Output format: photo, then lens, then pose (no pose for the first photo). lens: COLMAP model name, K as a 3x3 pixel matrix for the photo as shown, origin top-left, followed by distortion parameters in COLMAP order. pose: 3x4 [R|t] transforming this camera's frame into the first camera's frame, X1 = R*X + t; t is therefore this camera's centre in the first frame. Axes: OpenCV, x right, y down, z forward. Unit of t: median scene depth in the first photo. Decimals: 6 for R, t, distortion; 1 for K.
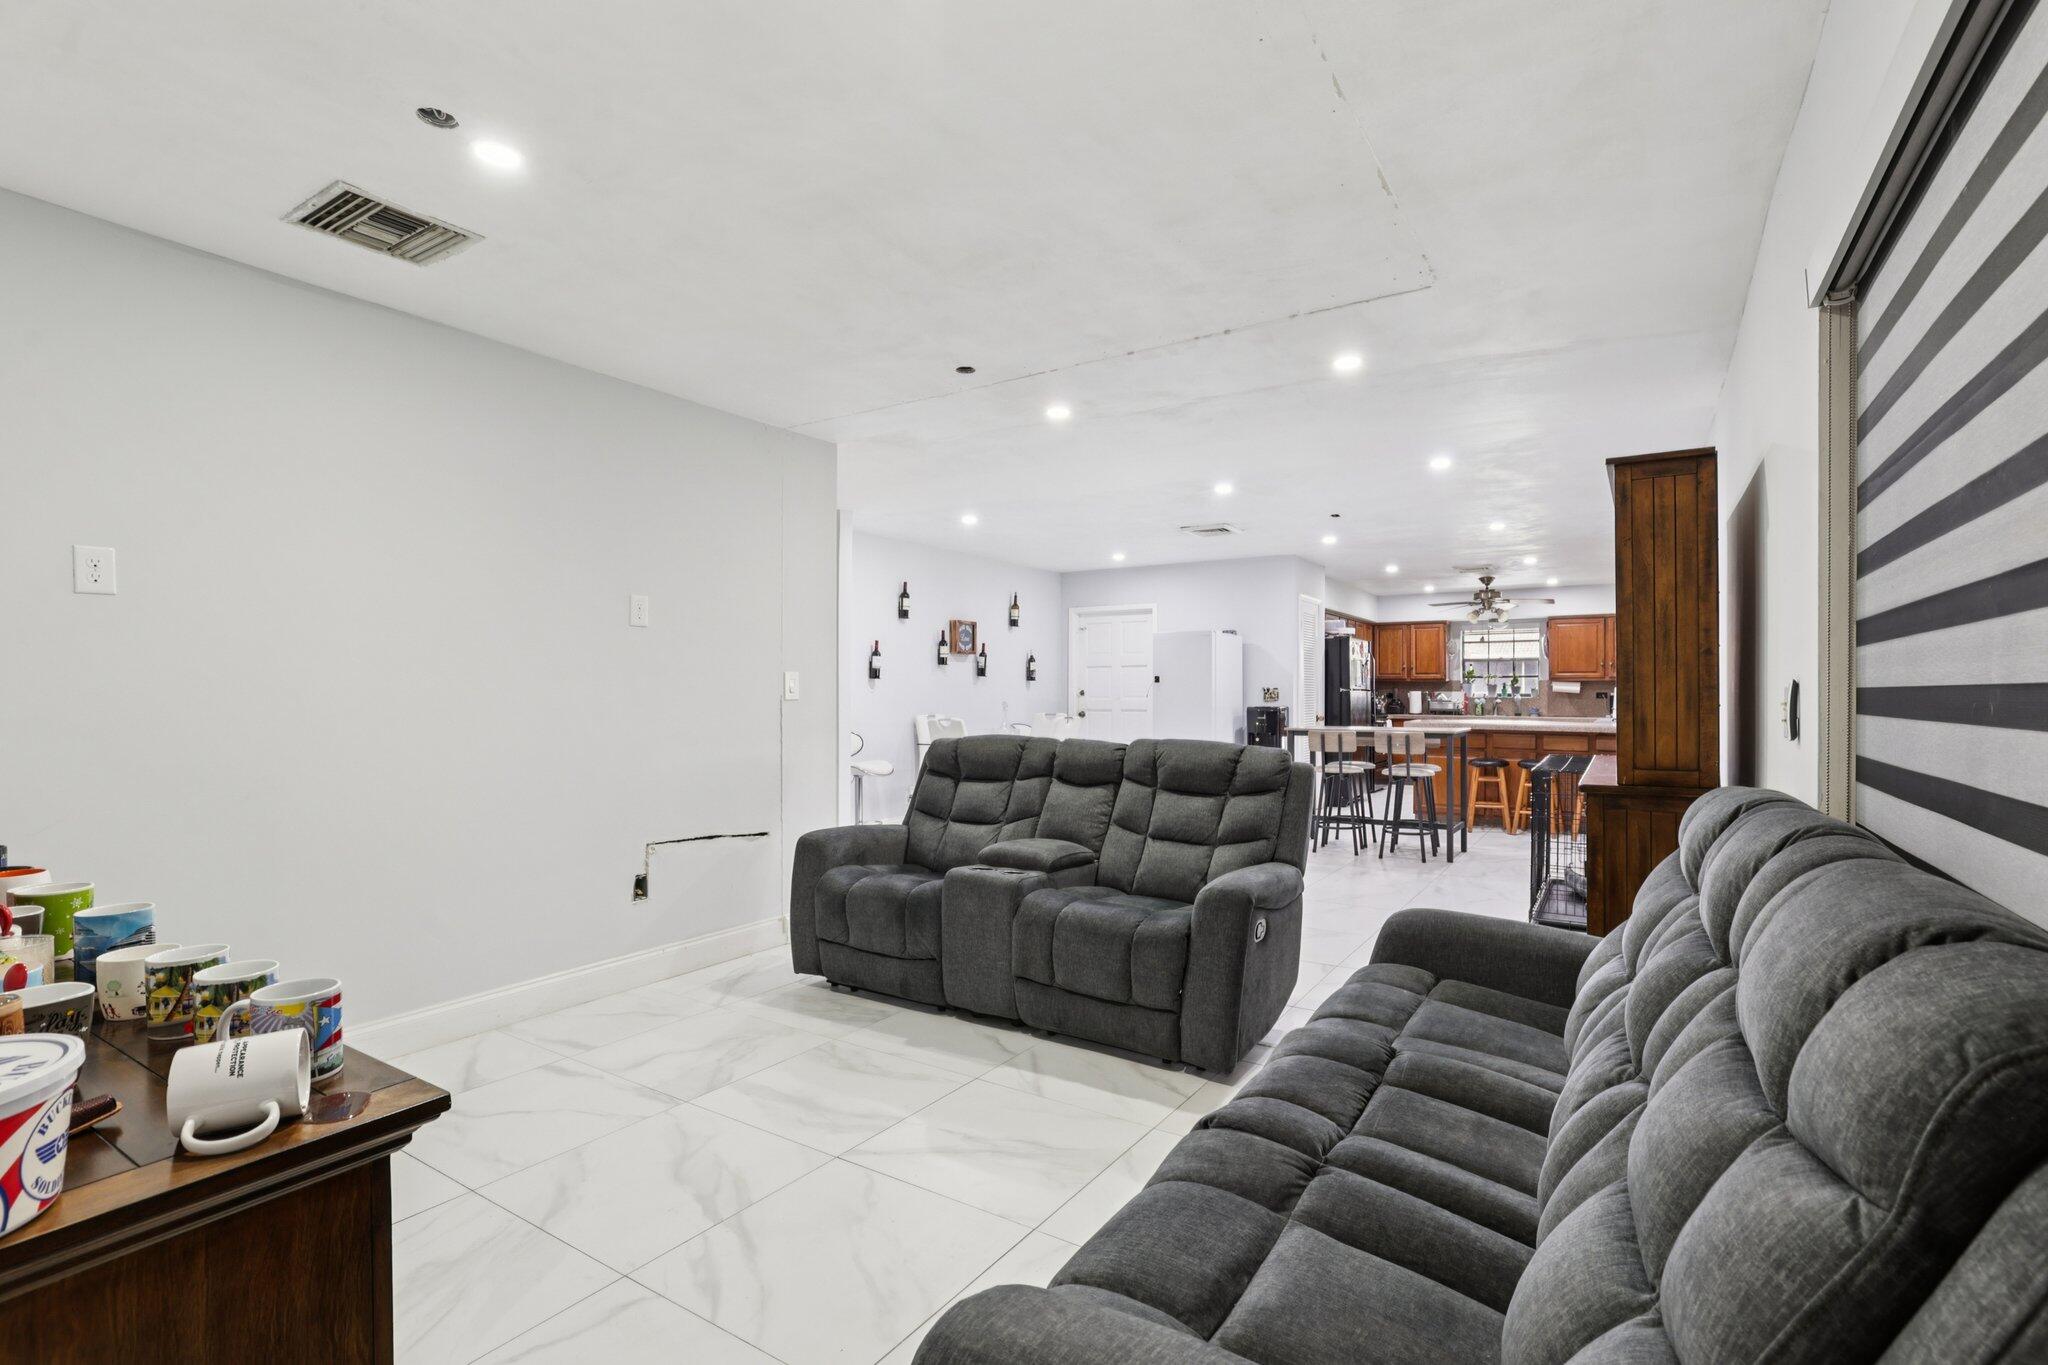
lens RADIAL K [[951.1, 0, 1024.0], [0, 951.1, 682.5], [0, 0, 1]] dist [-0.014645, -0.000181]
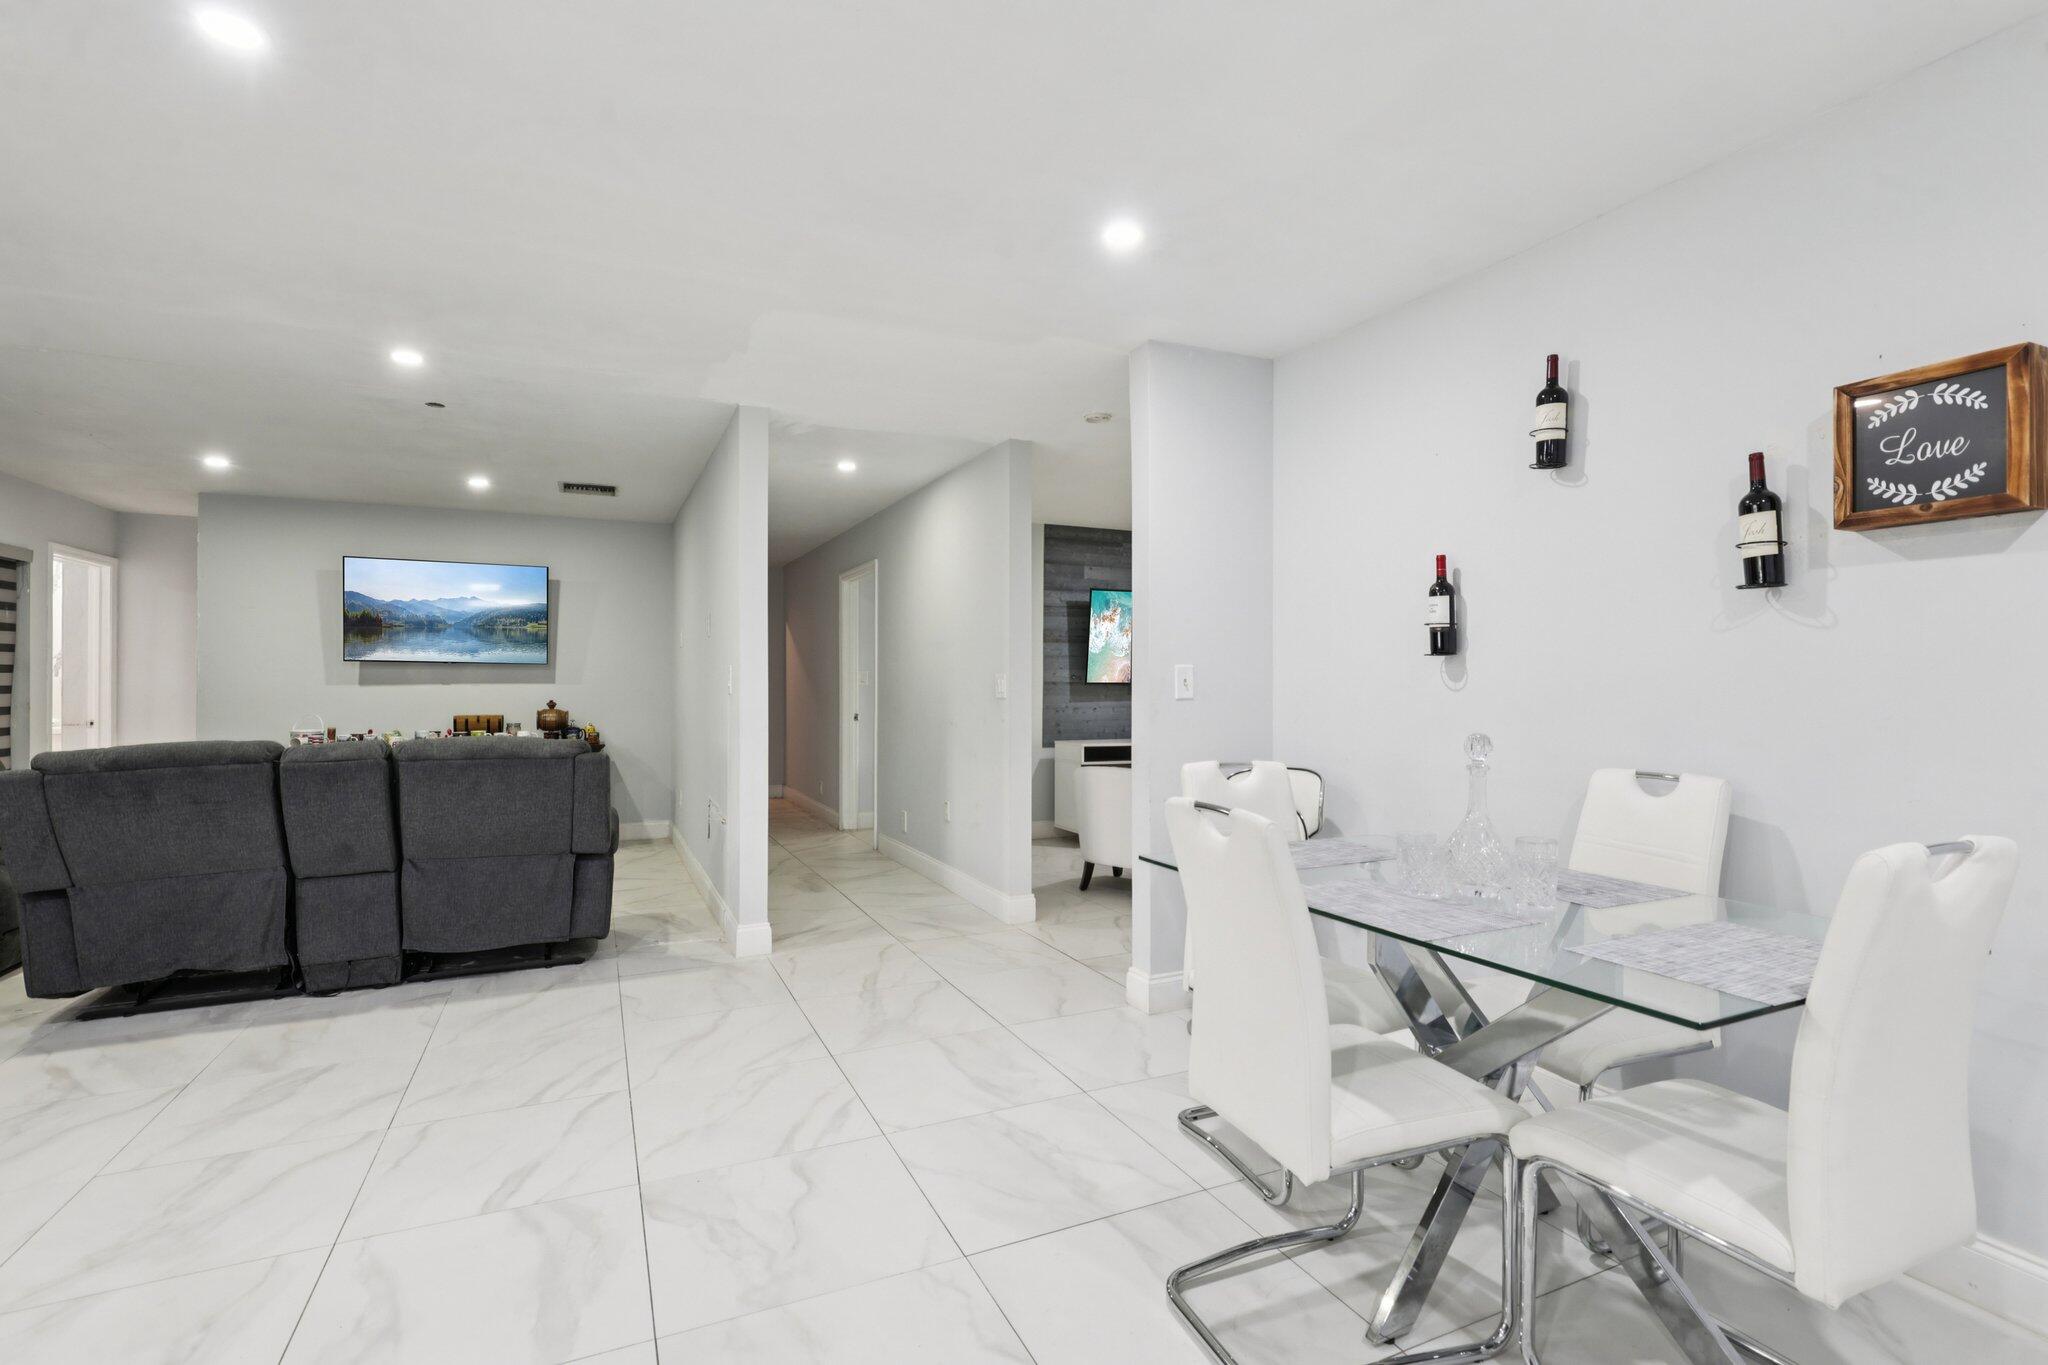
lens RADIAL K [[960.8, 0, 1032.5], [0, 960.8, 678.5], [0, 0, 1]] dist [-0.014347, 0.008186]
pose [[-0.524818, -0.004361, -0.851203, 0.211958], [0.006166, 0.999941, -0.008924, 0.006161], [0.851192, -0.009933, -0.524760, 0.868973]]
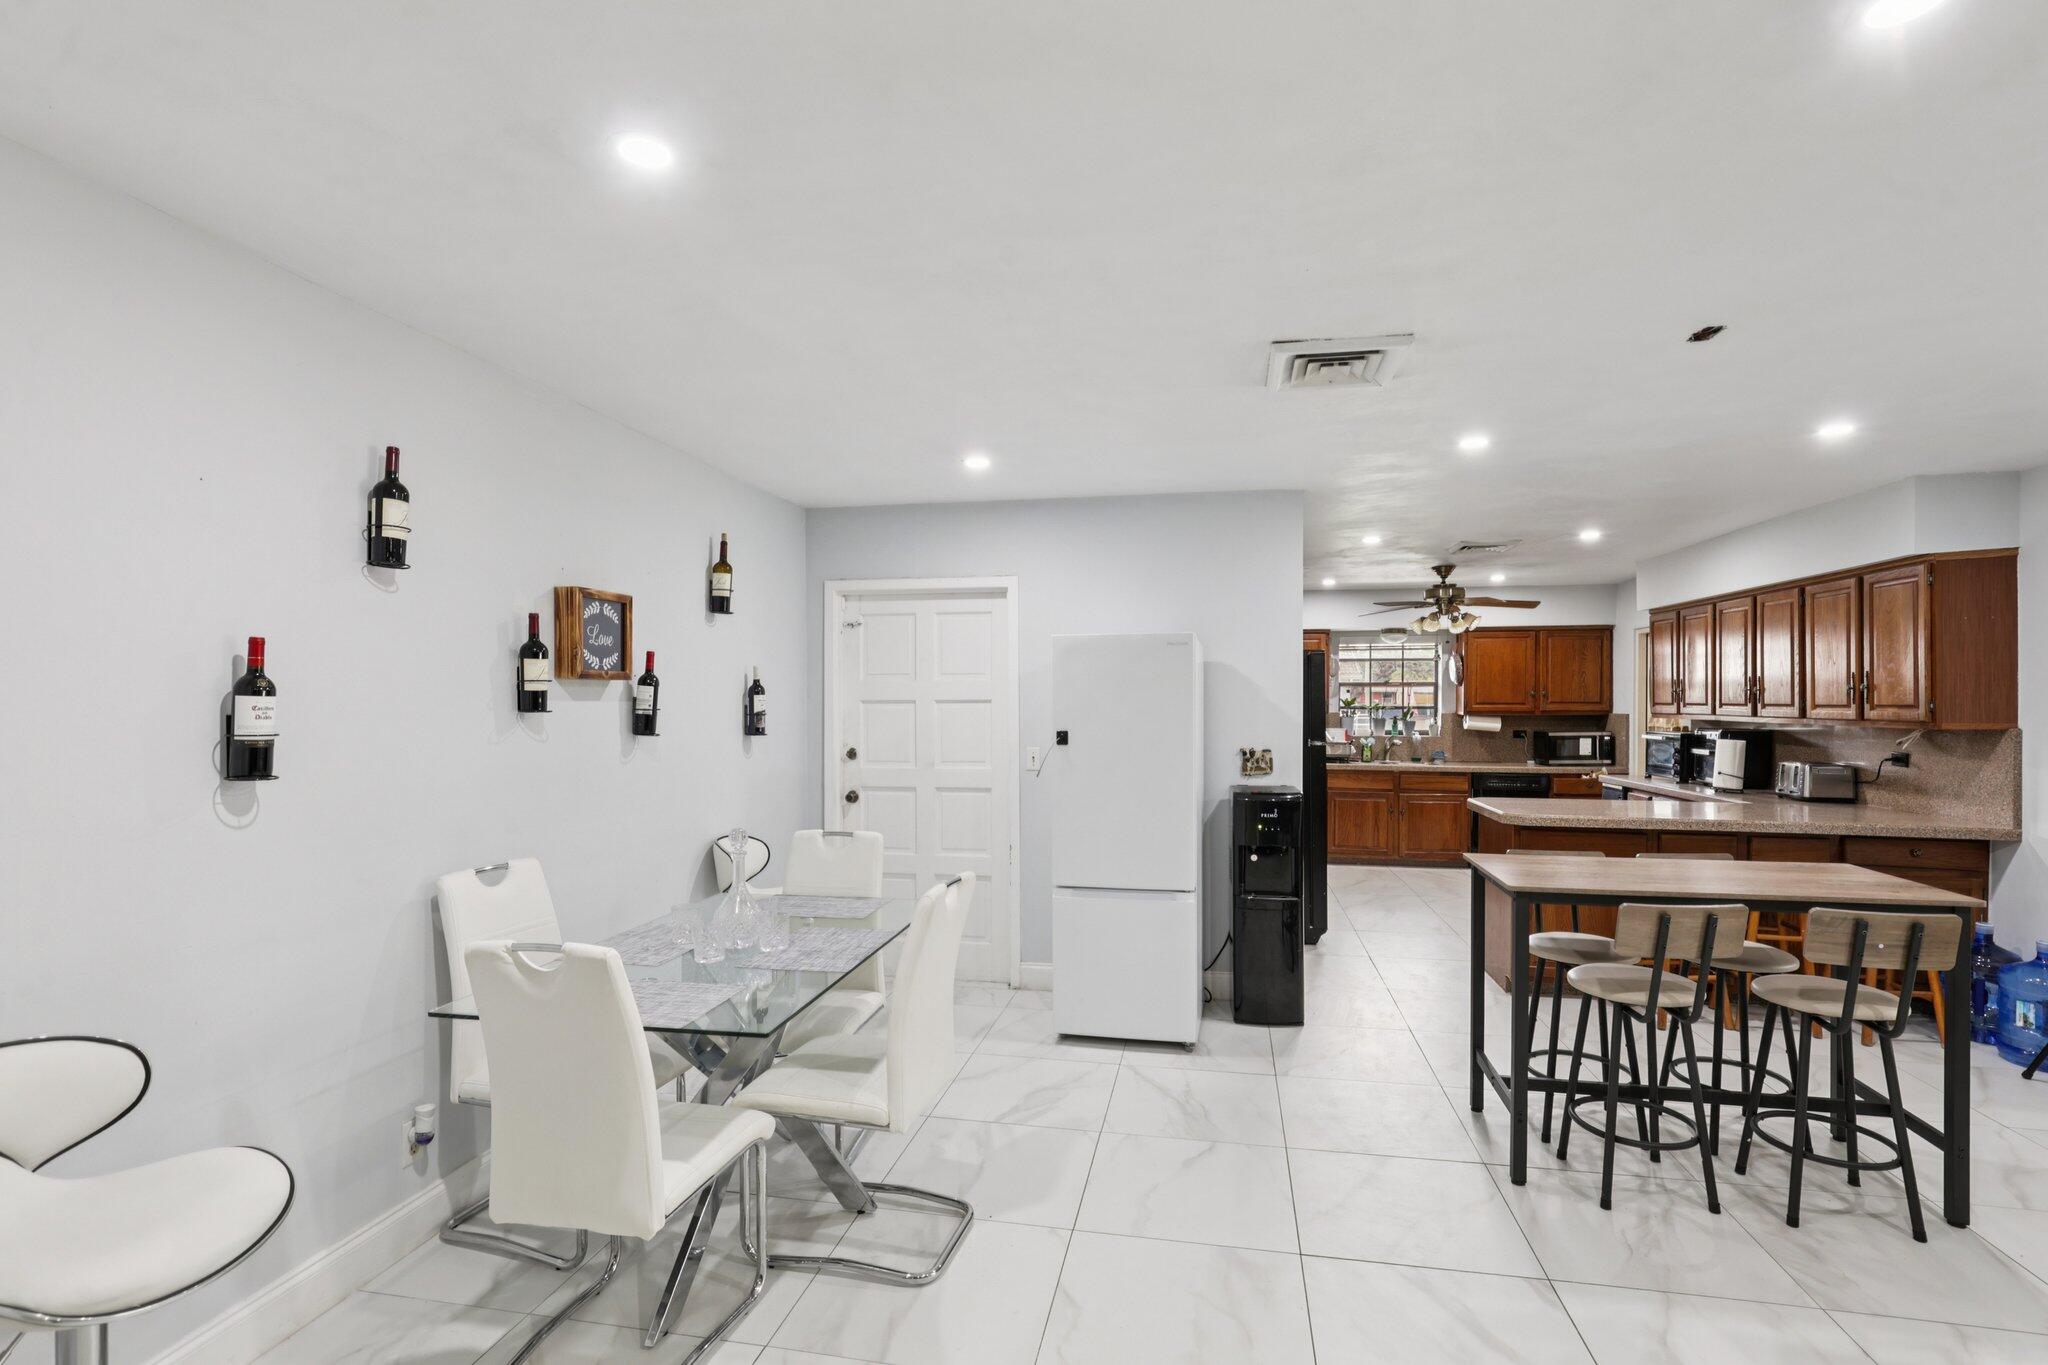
lens RADIAL K [[955.2, 0, 1037.3], [0, 955.2, 709.7], [0, 0, 1]] dist [-0.002669, 0.000670]
pose [[0.922955, -0.004459, 0.384883, -0.044537], [-0.004030, 0.999766, 0.021247, -0.024956], [-0.384887, -0.021162, 0.922721, 0.544553]]
